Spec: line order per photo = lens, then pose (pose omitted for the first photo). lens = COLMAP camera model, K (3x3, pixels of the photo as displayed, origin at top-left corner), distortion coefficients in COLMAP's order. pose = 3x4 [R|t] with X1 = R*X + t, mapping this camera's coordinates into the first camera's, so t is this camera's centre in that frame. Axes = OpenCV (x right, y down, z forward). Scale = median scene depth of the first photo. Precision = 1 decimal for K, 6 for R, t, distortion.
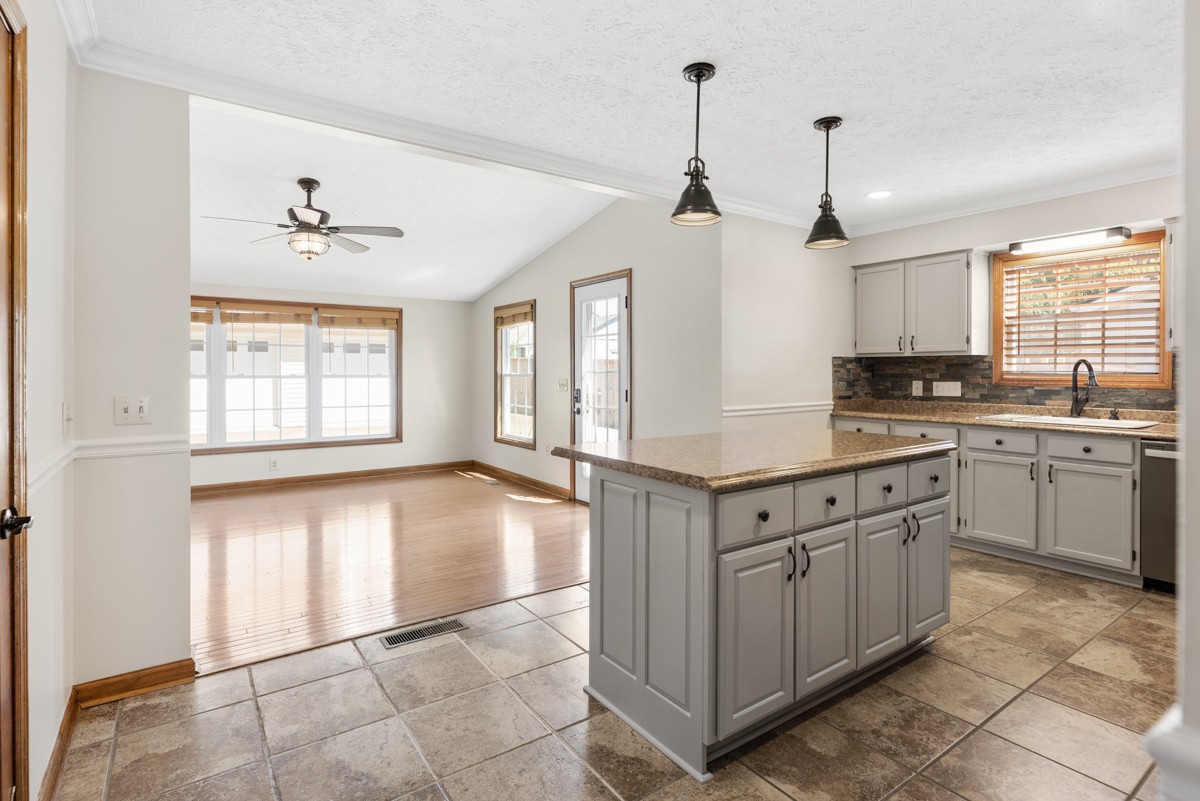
lens RADIAL K [[594.1, 0, 602.0], [0, 594.1, 371.8], [0, 0, 1]] dist [0.001606, -0.000147]
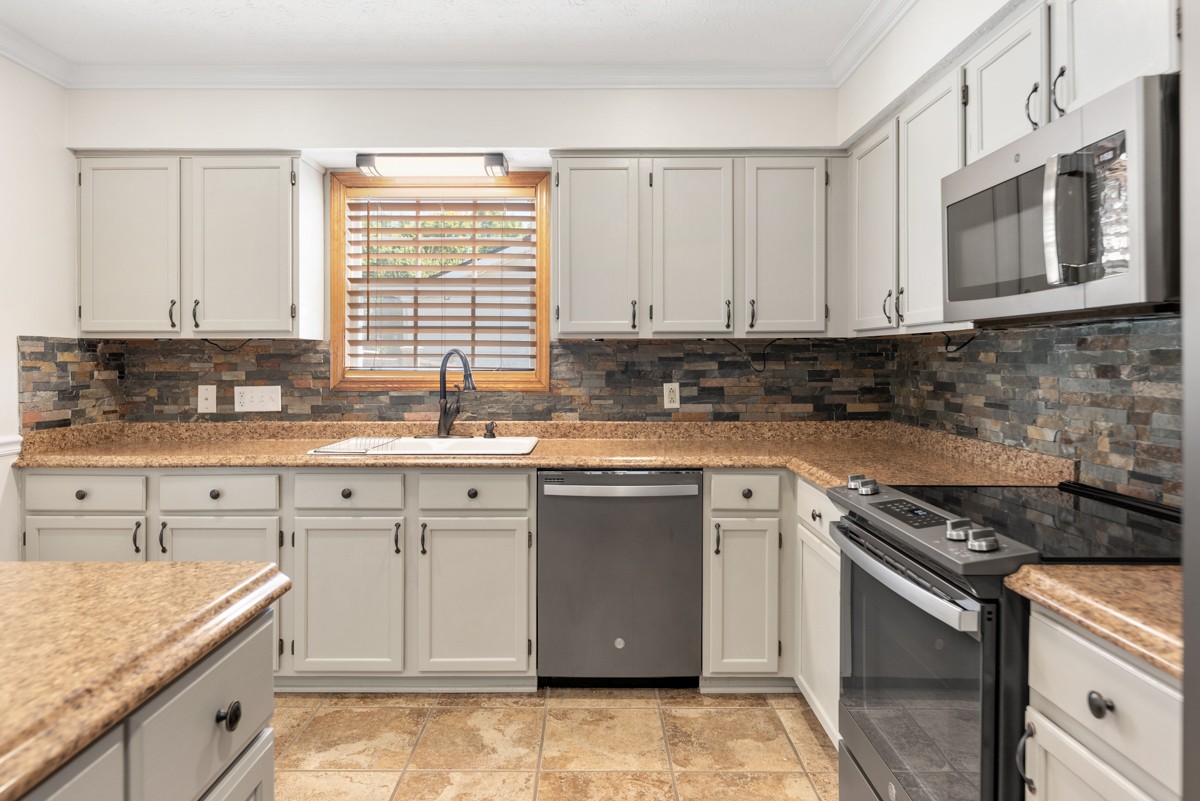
lens RADIAL K [[737.4, 0, 591.8], [0, 737.4, 365.7], [0, 0, 1]] dist [-0.011301, -0.000035]
pose [[0.578001, -0.001626, 0.816035, 0.213405], [0.003071, 0.999995, -0.000183, -0.001551], [-0.816031, 0.002611, 0.578003, 0.372661]]
